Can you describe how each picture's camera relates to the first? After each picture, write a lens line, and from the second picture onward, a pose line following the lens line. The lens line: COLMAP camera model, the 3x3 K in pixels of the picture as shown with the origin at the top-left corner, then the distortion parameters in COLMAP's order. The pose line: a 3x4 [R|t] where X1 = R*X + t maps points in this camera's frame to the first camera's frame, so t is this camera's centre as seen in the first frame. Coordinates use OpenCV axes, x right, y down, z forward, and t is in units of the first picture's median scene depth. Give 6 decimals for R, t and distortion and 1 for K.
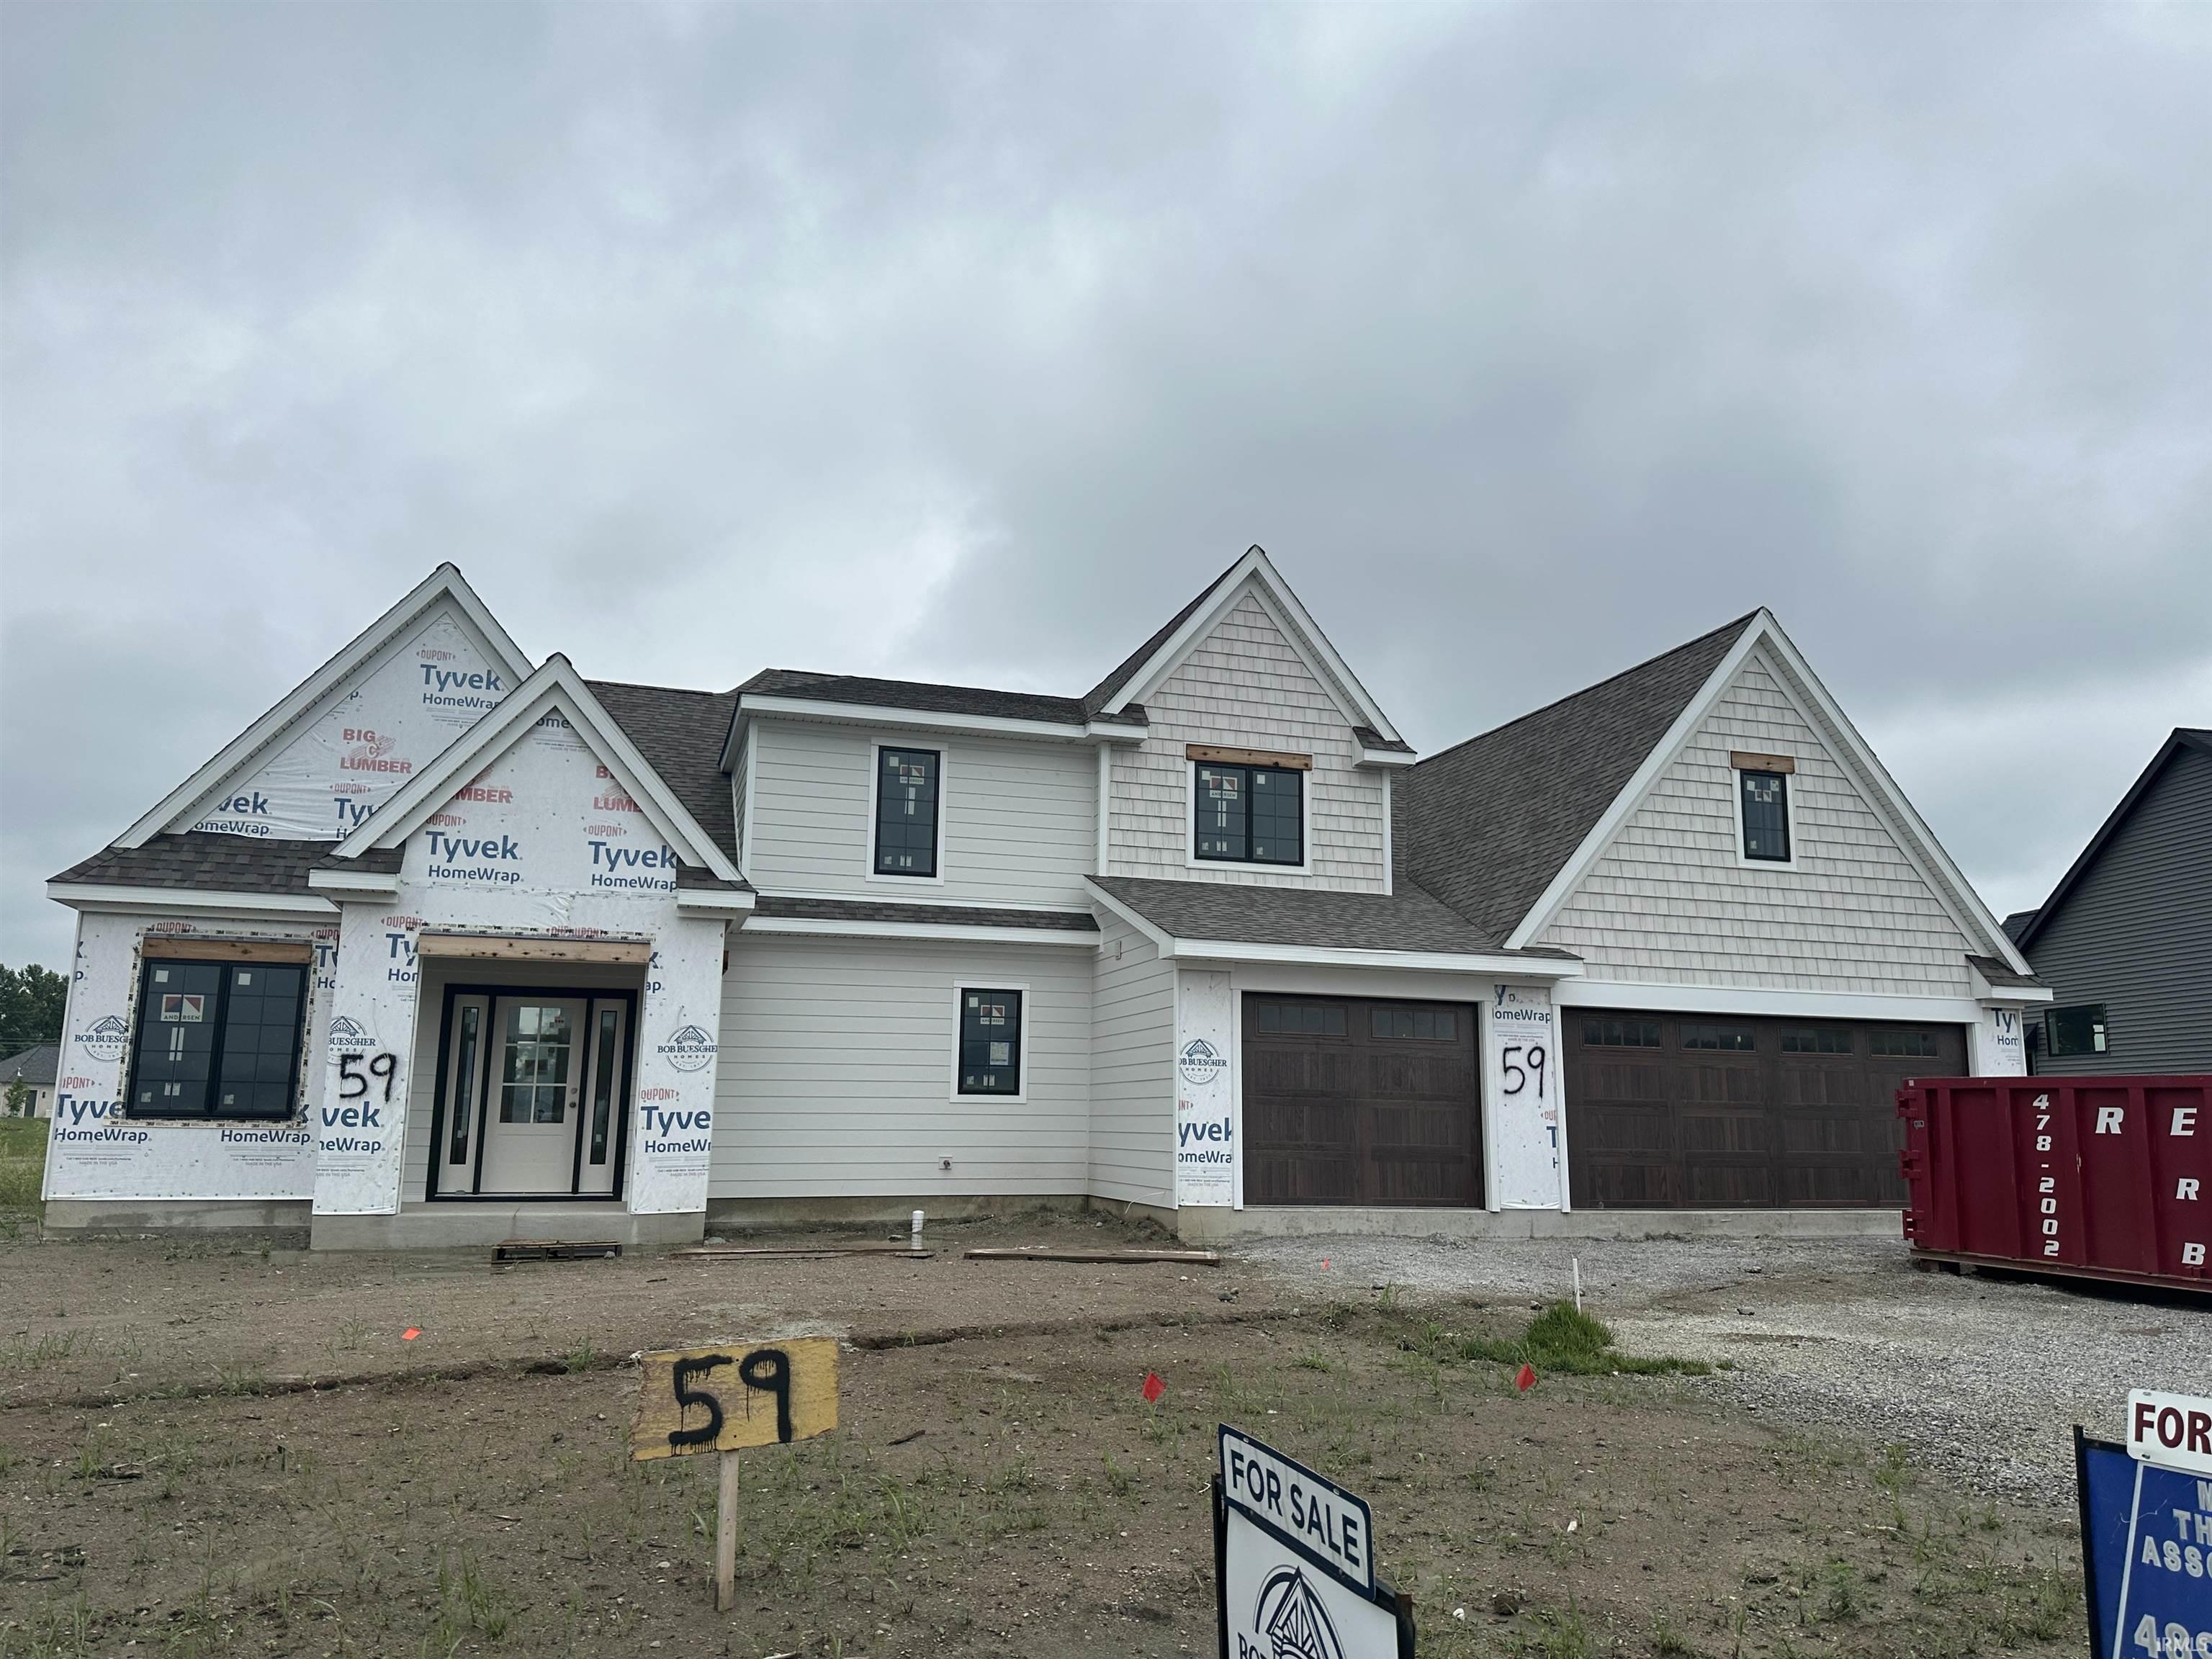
lens RADIAL K [[1568.3, 0, 1140.8], [0, 1568.3, 822.2], [0, 0, 1]] dist [0.012870, -0.031223]
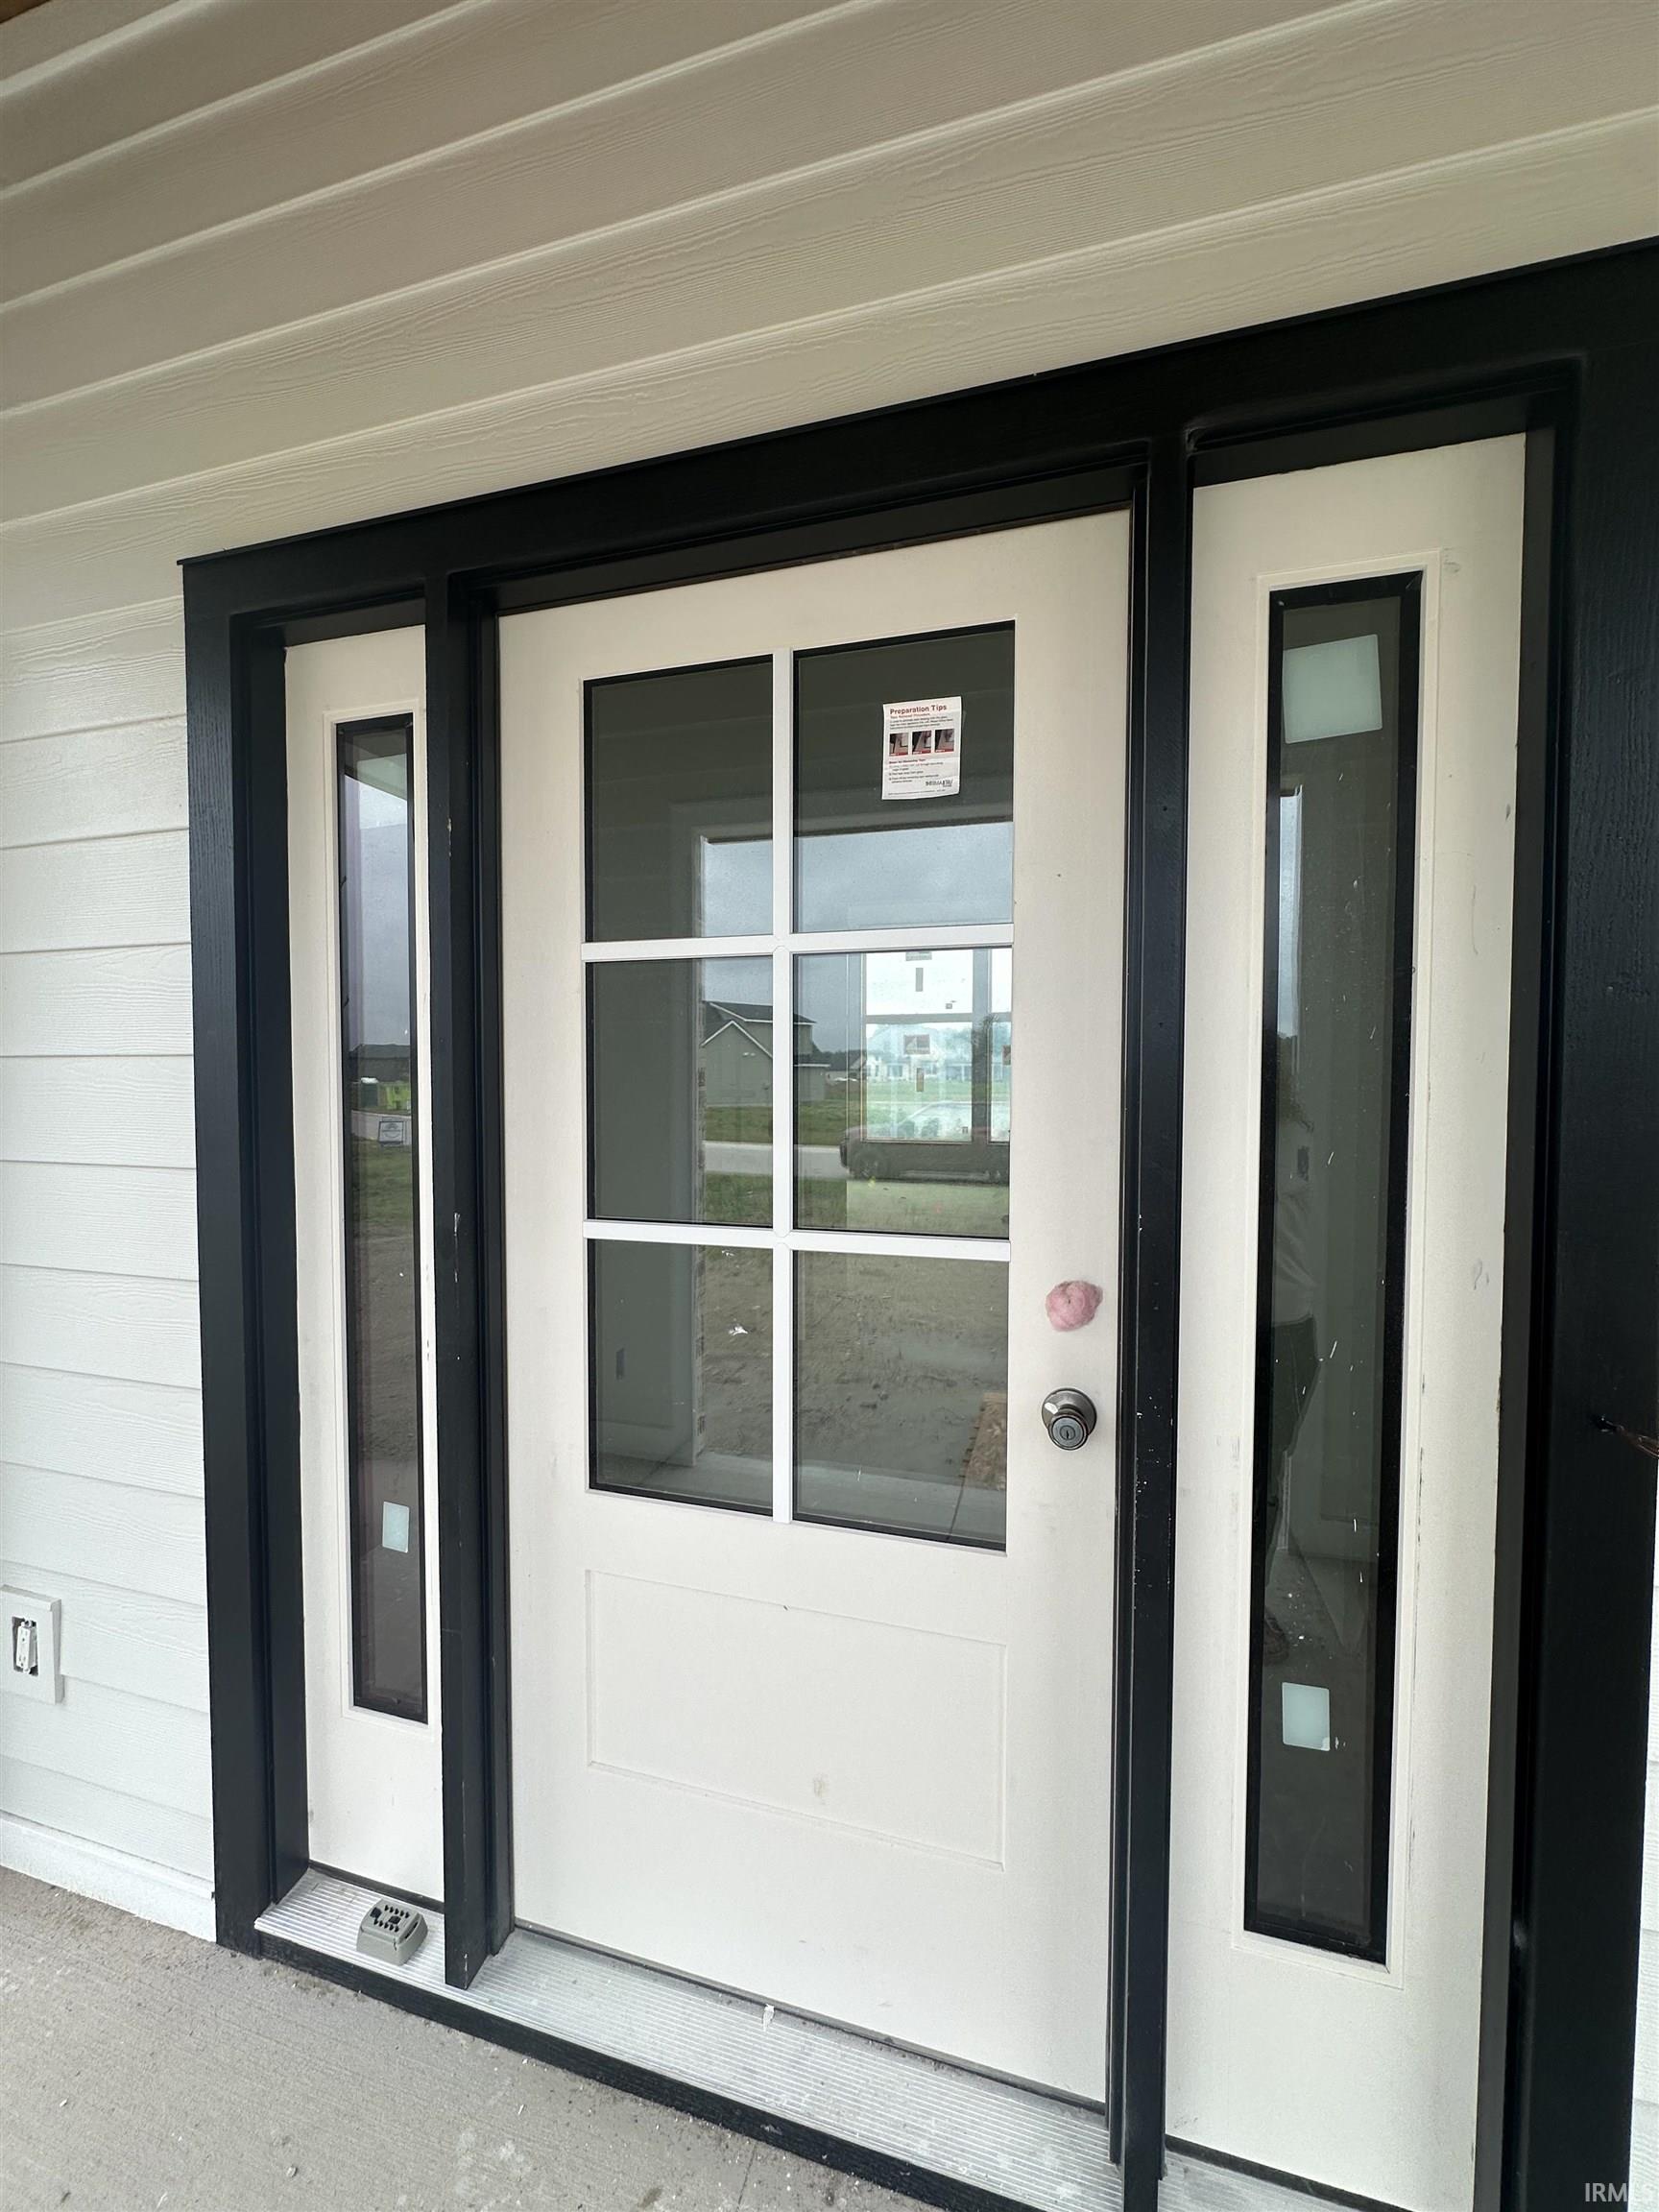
lens RADIAL K [[883.2, 0, 829.5], [0, 883.2, 1106.0], [0, 0, 1]] dist [-0.002526, 0.000339]
pose [[0.825424, 0.011797, -0.564390, -0.348349], [0.108125, 0.977967, 0.178576, 0.146732], [0.554062, -0.208425, 0.805962, 0.965831]]
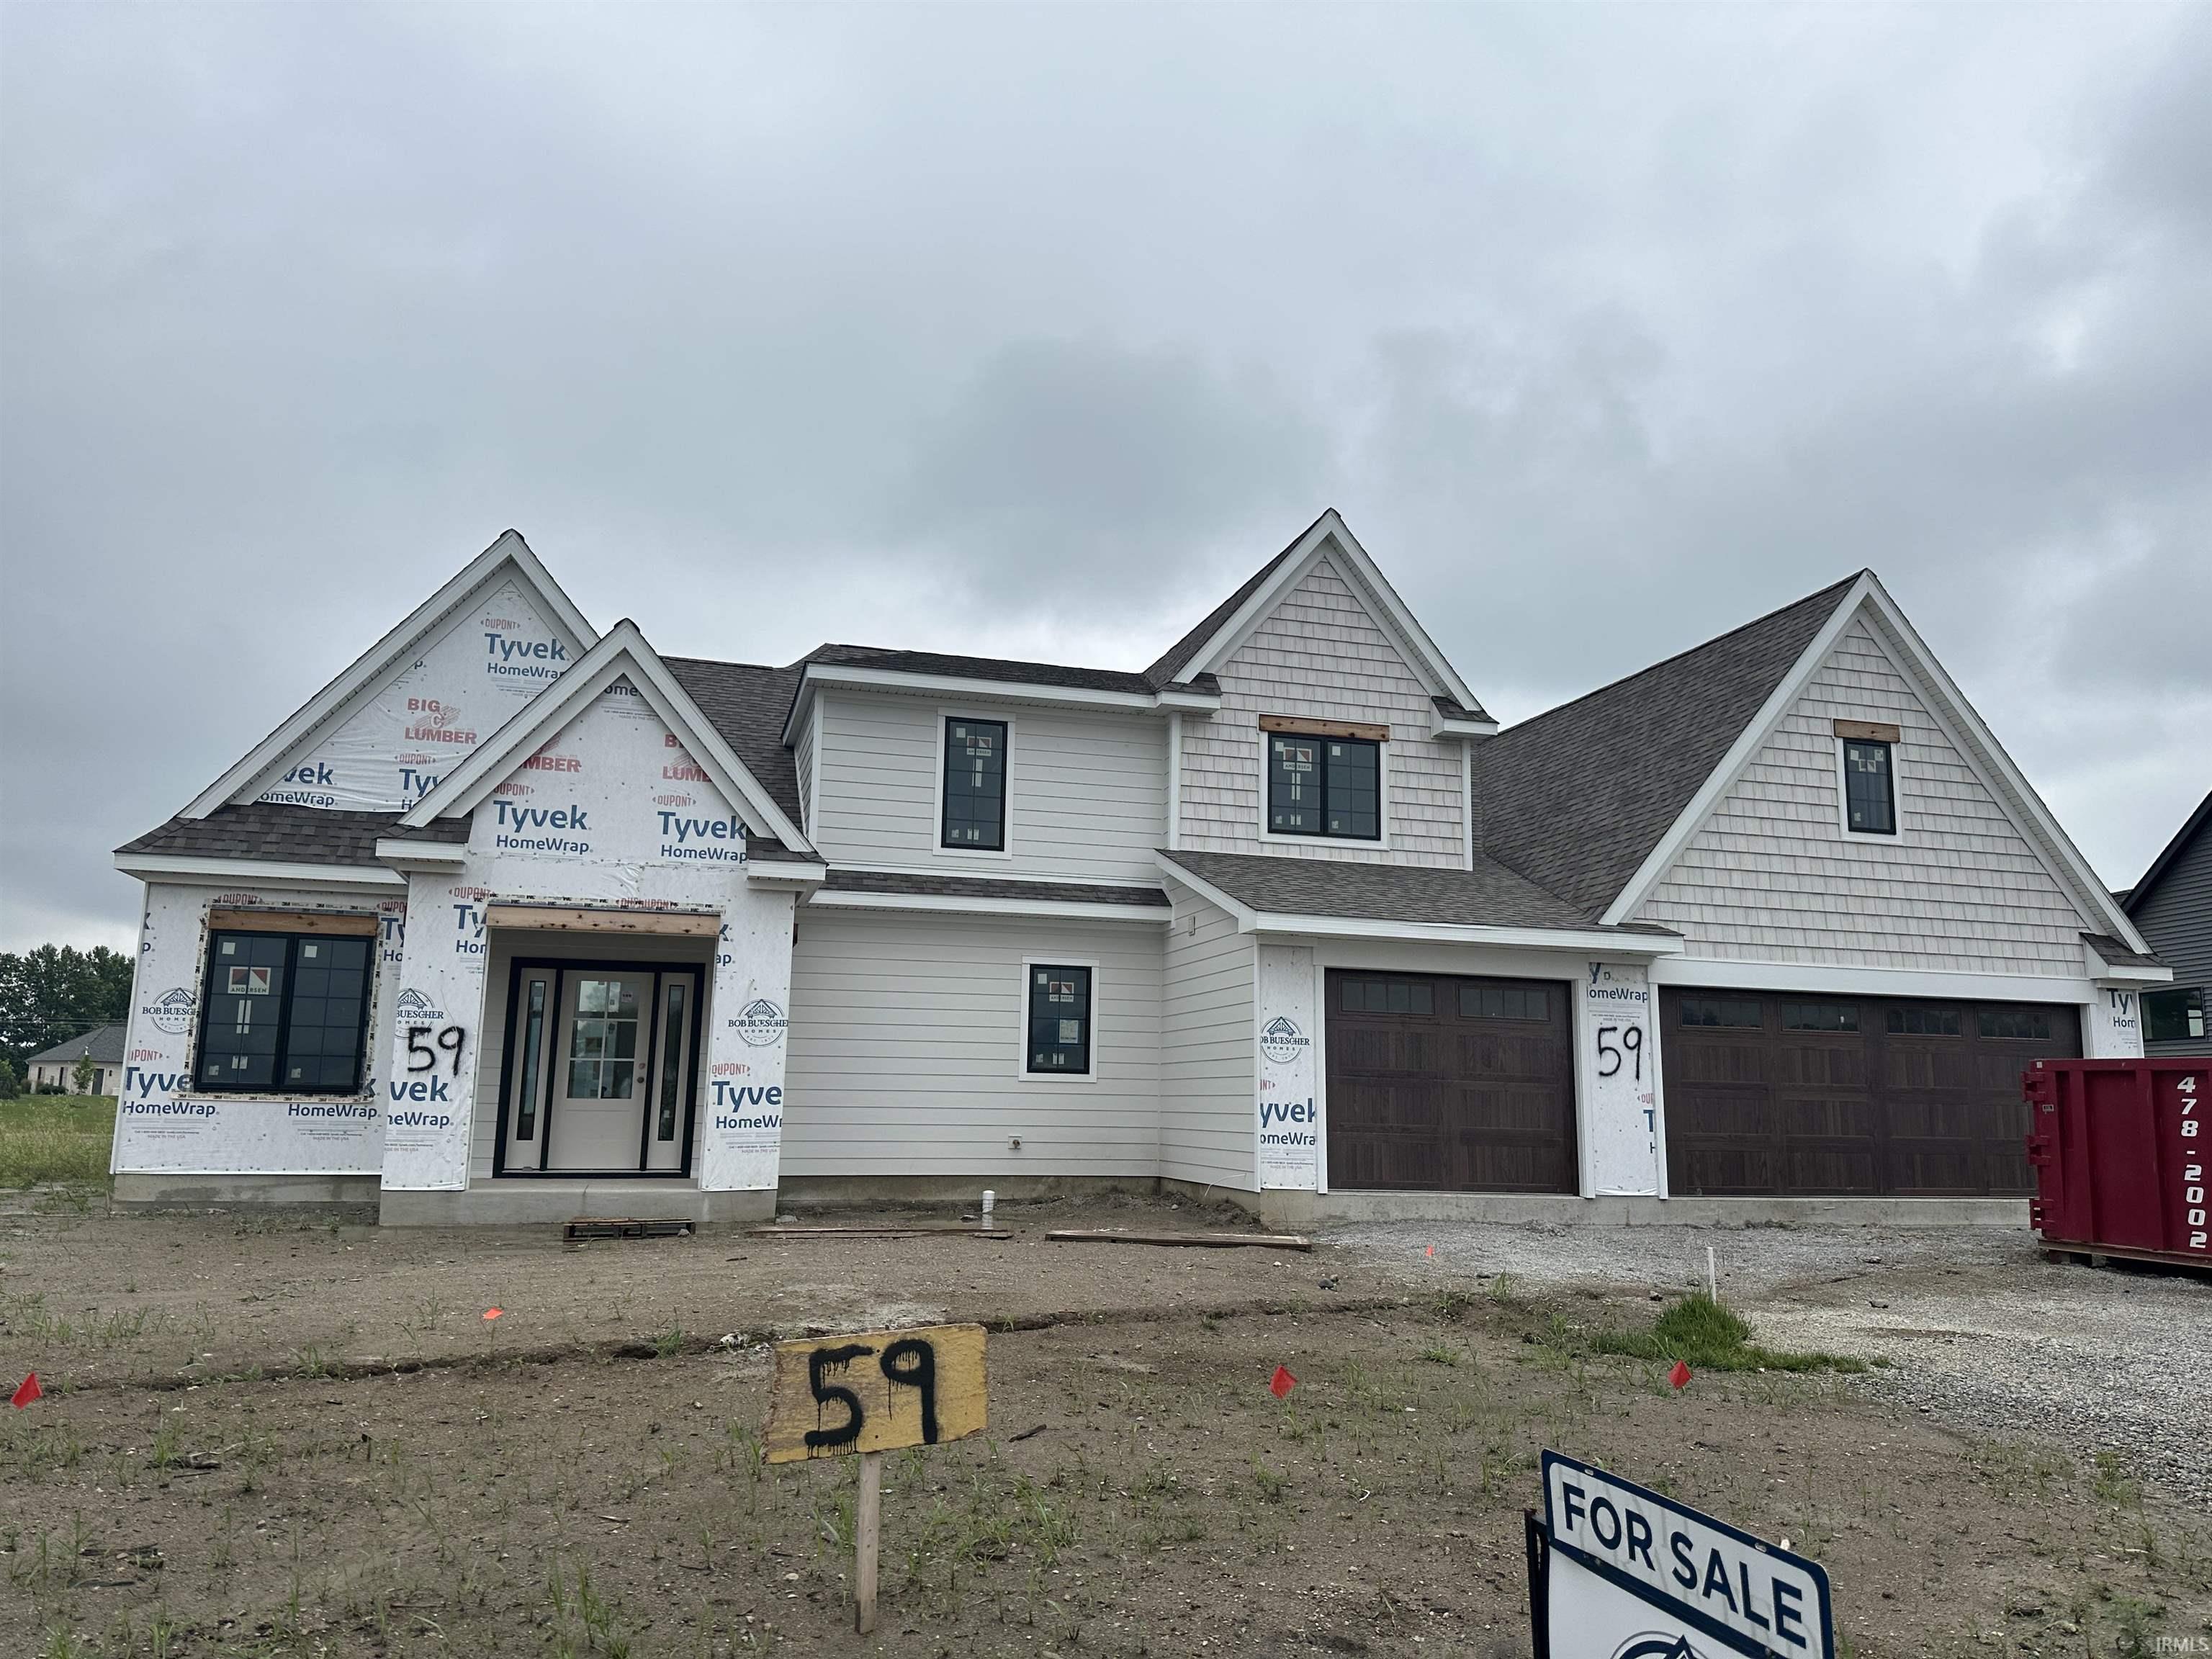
lens RADIAL K [[1535.0, 0, 1106.0], [0, 1535.0, 829.5], [0, 0, 1]] dist [0.020566, -0.039488]
pose [[0.999384, 0.000222, -0.035101, -0.037949], [0.000116, 0.999954, 0.009631, 0.014198], [0.035101, -0.009629, 0.999337, 0.051462]]
